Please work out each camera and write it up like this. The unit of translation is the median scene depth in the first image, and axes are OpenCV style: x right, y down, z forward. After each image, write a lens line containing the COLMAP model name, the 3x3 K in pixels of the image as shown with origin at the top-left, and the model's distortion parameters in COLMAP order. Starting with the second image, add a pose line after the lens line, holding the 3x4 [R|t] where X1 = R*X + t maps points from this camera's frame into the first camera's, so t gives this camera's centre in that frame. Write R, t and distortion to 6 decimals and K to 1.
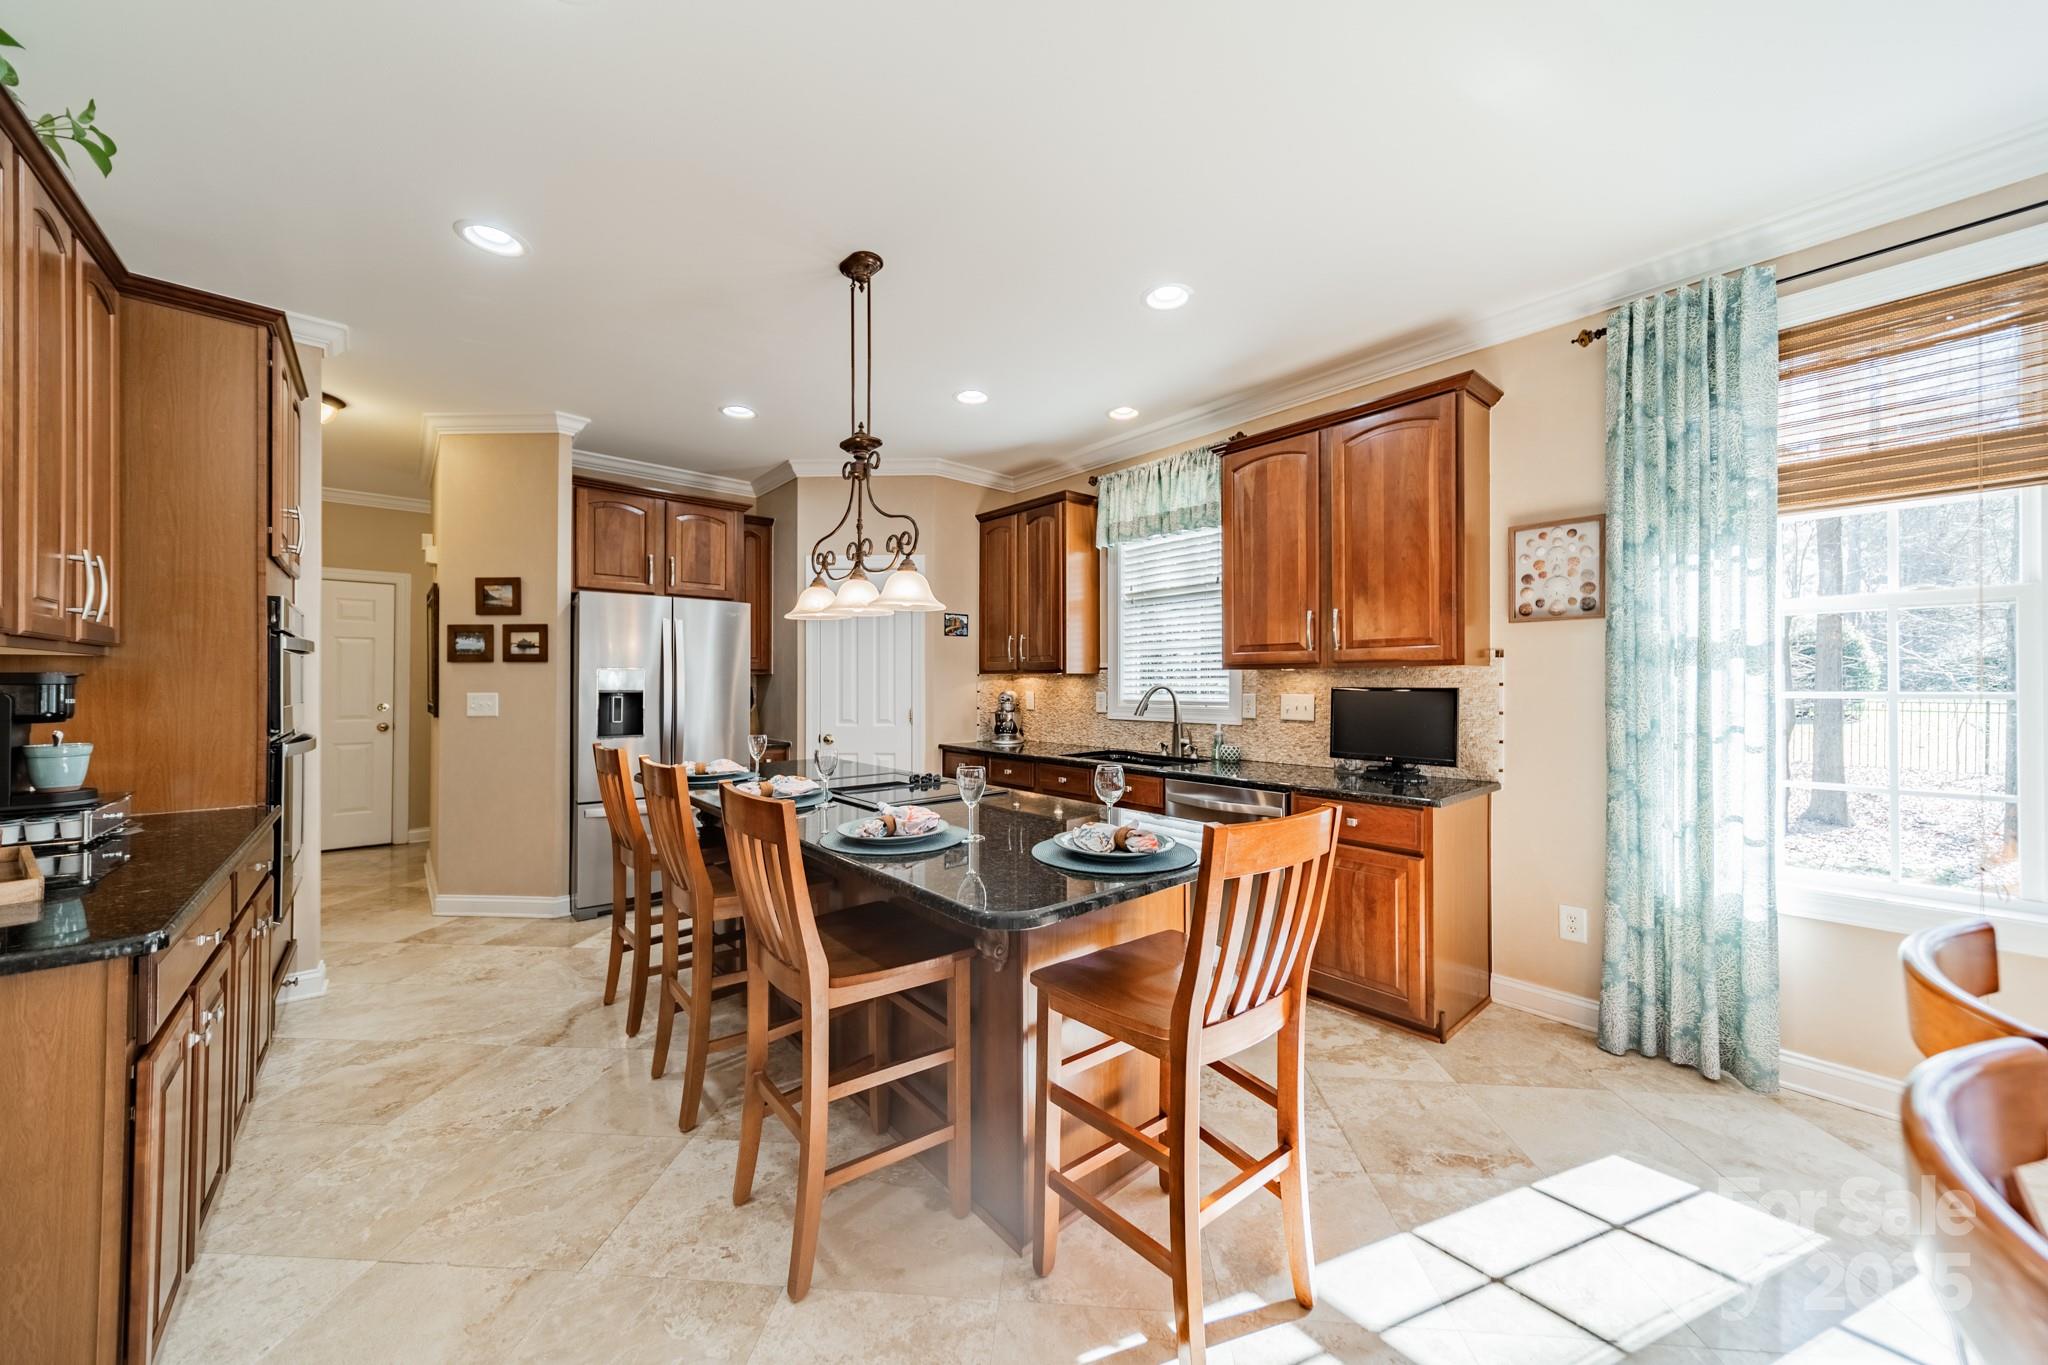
lens RADIAL K [[721.9, 0, 1029.8], [0, 721.9, 684.2], [0, 0, 1]] dist [0.002509, 0.000046]
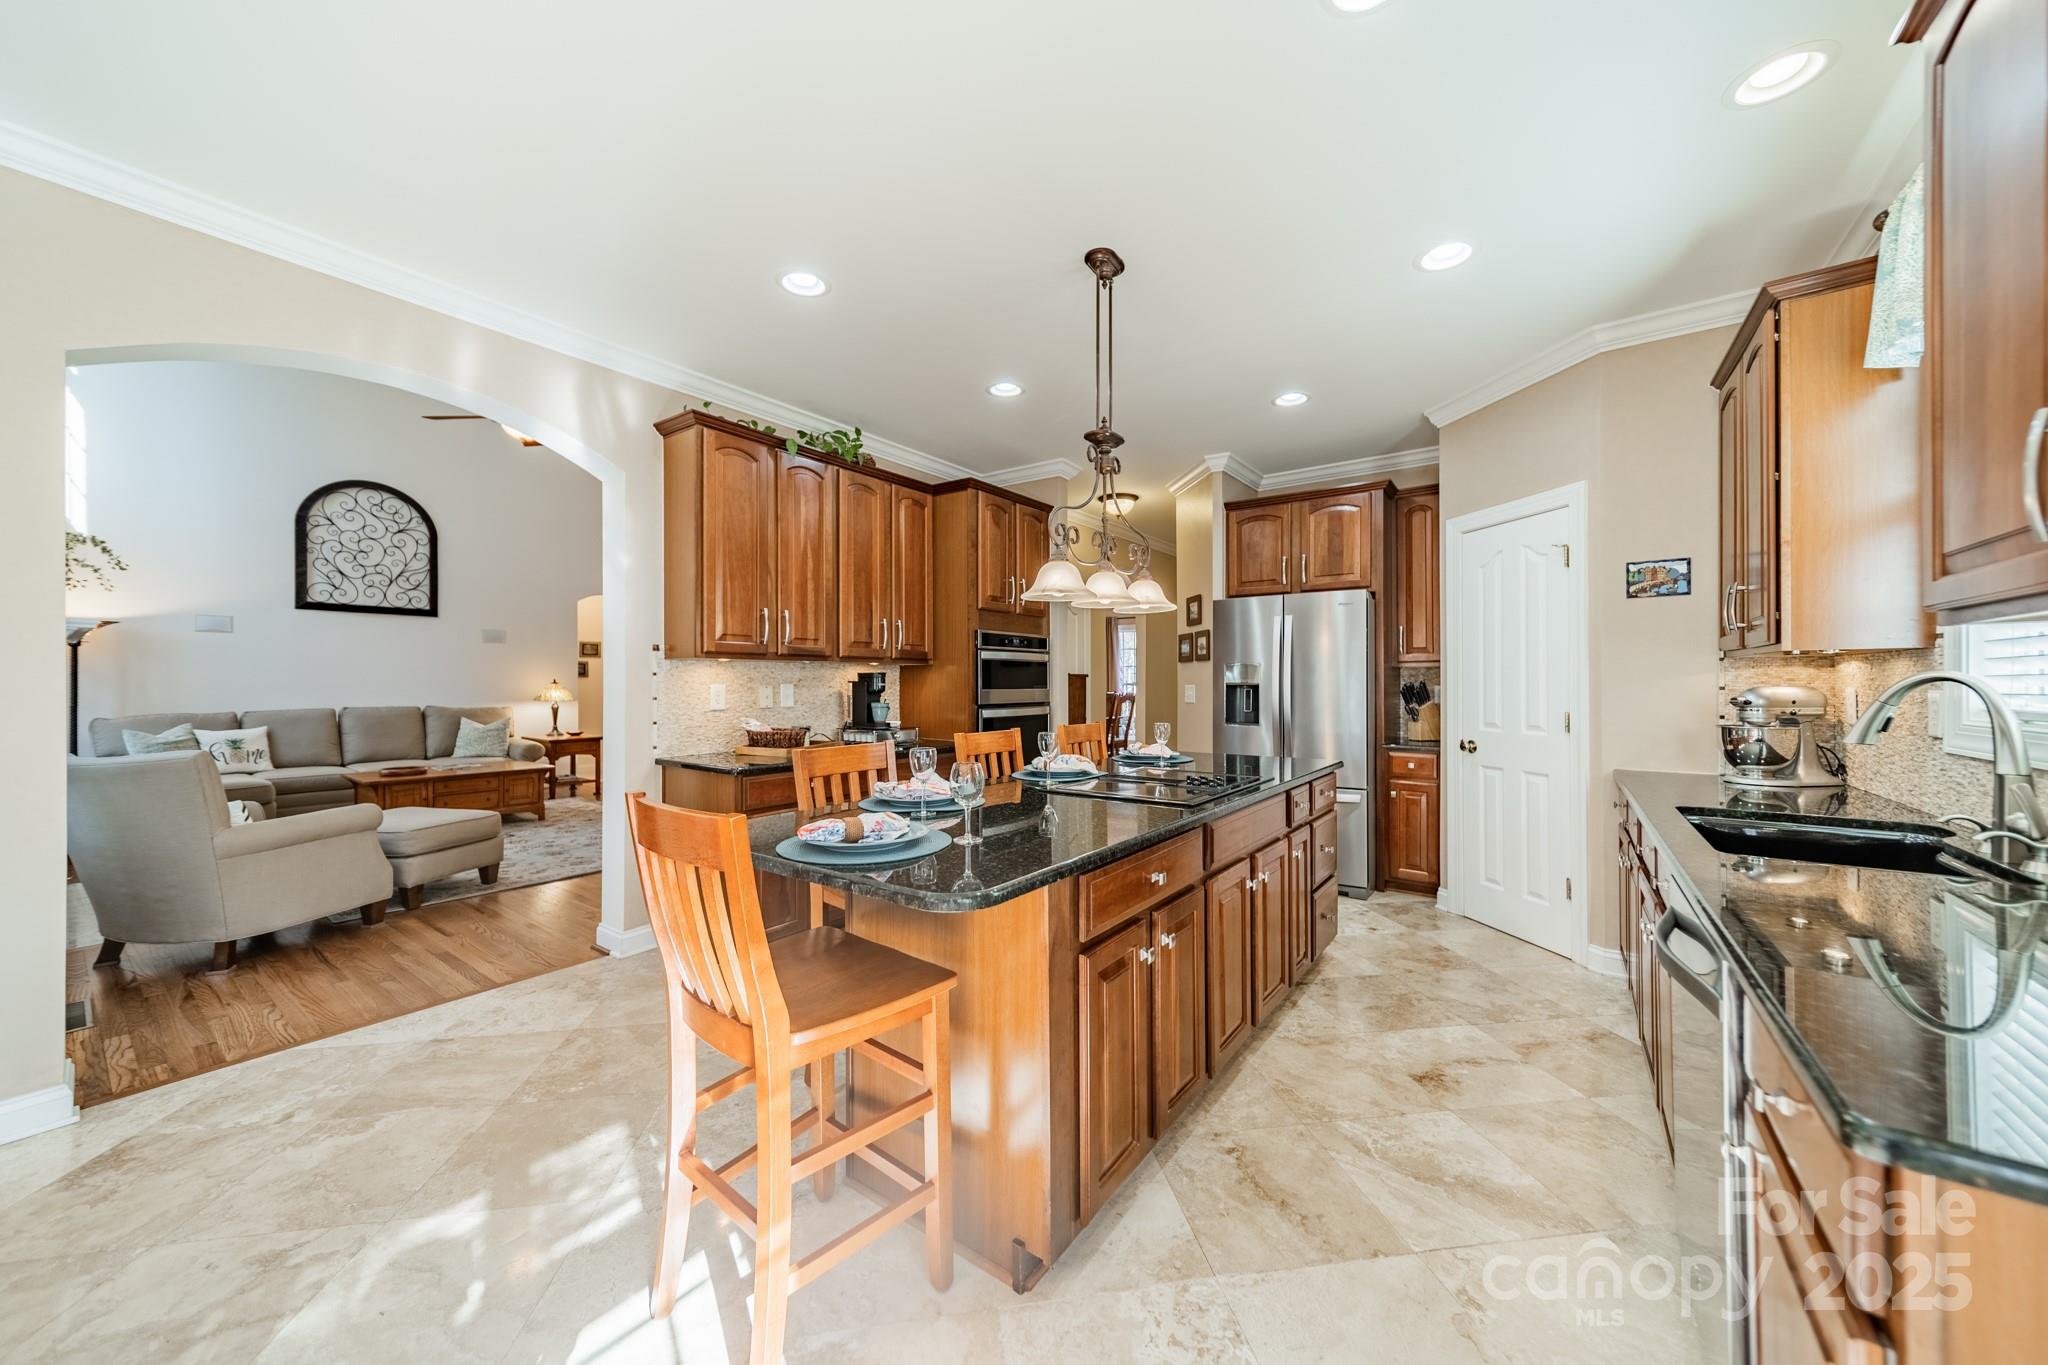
lens RADIAL K [[717.3, 0, 1028.5], [0, 717.3, 683.5], [0, 0, 1]] dist [0.007271, -0.000088]
pose [[0.220304, 0.001813, -0.975430, 0.459789], [0.001444, 0.999997, 0.002185, 0.006029], [0.975430, -0.001890, 0.220300, 0.423791]]
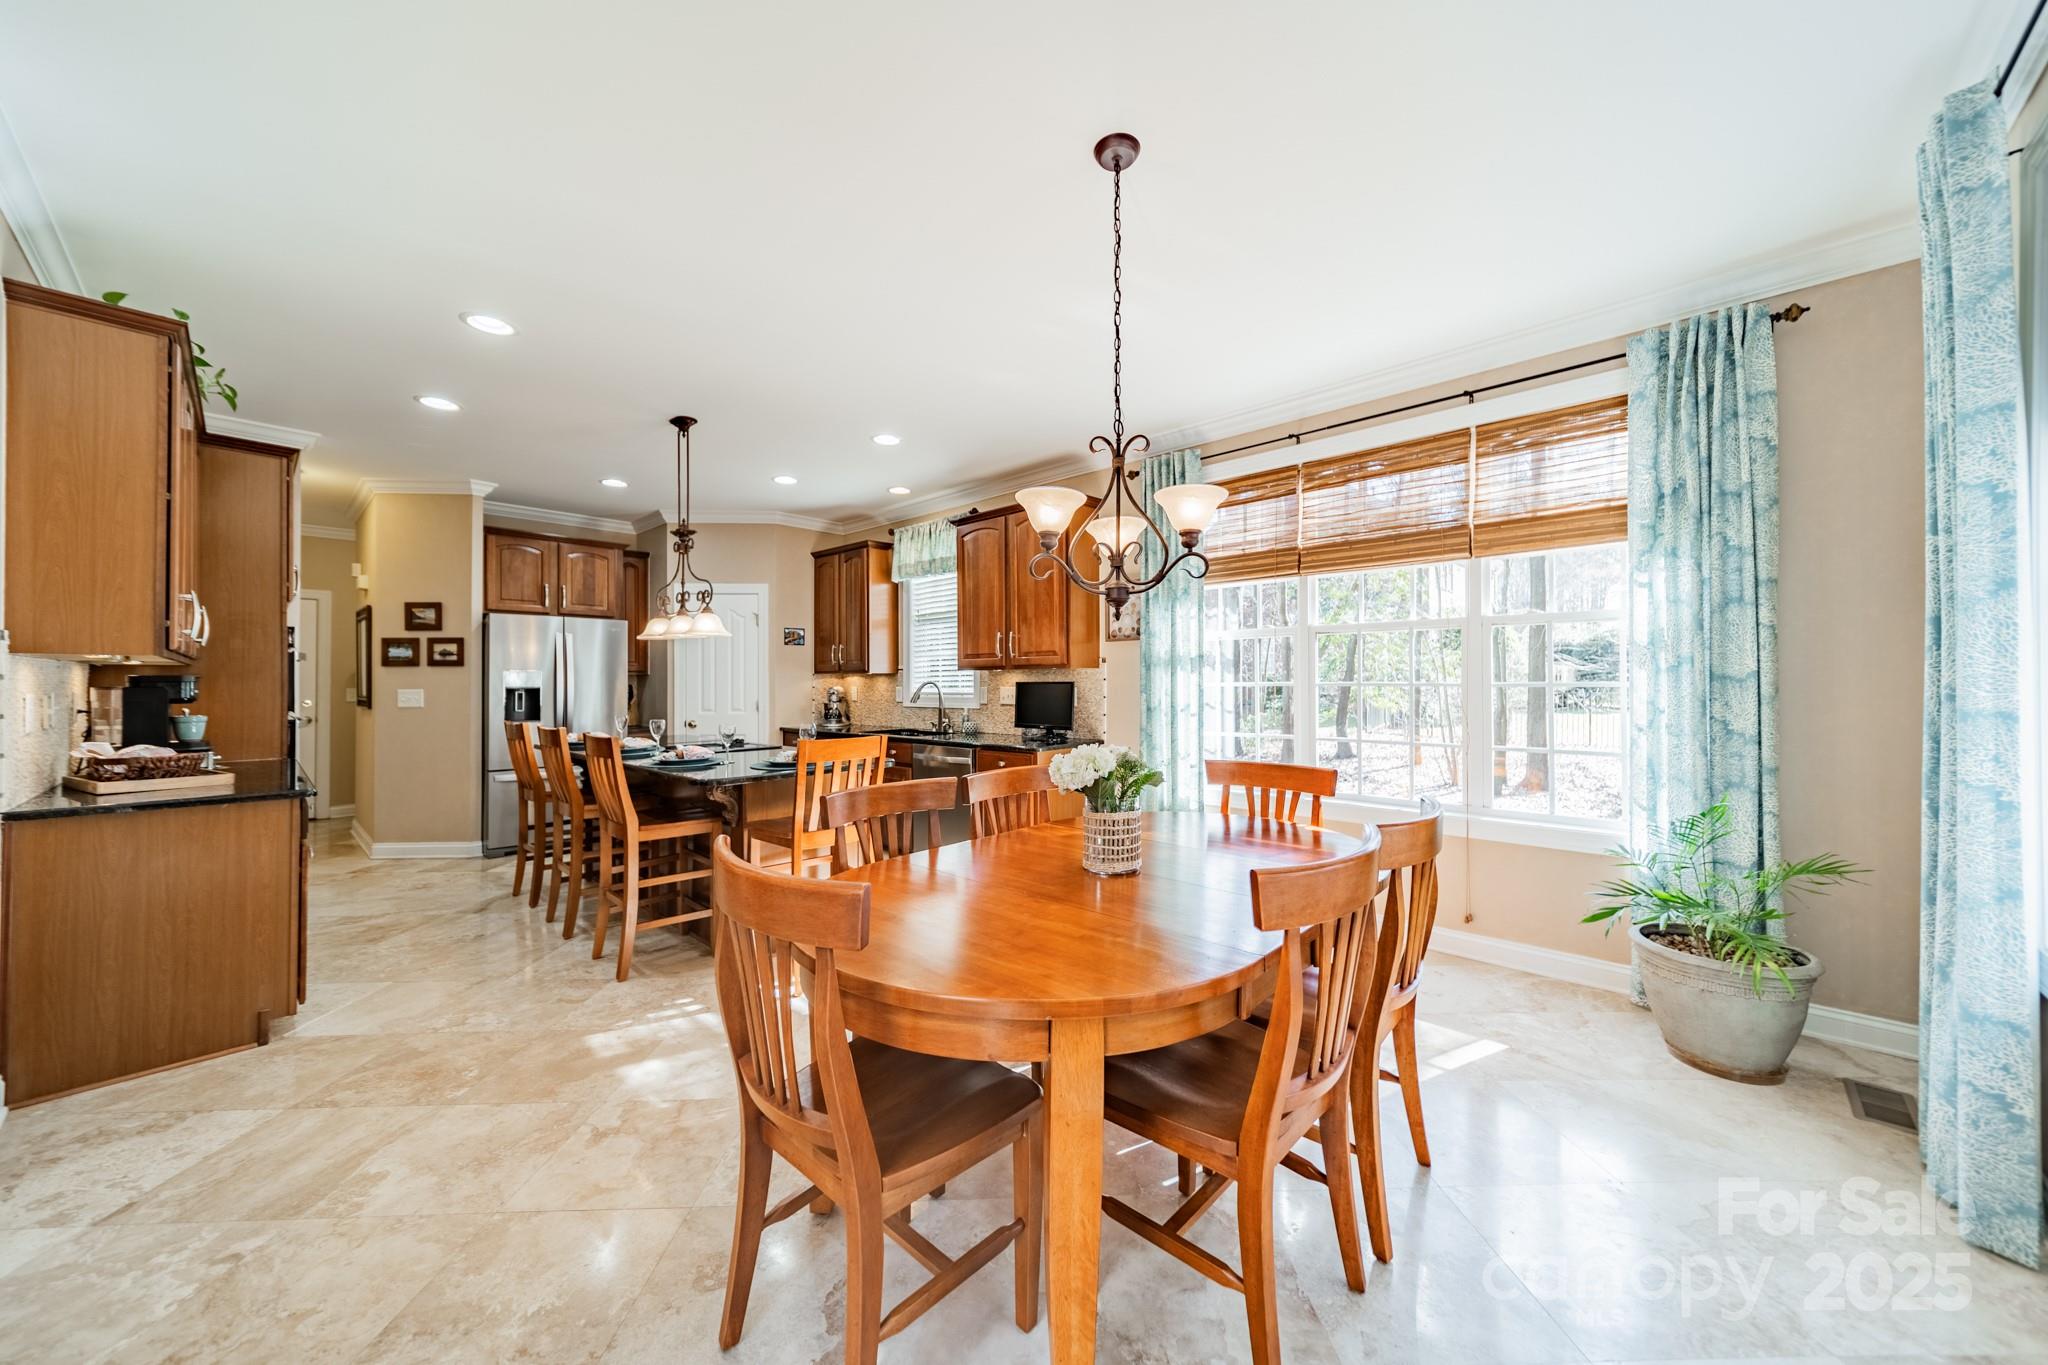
lens RADIAL K [[718.1, 0, 1030.6], [0, 718.1, 679.9], [0, 0, 1]] dist [0.000604, -0.000034]
pose [[0.994375, -0.004310, 0.105825, 0.229294], [0.004791, 0.999979, -0.004290, 0.005492], [-0.105805, 0.004773, 0.994375, -0.423645]]
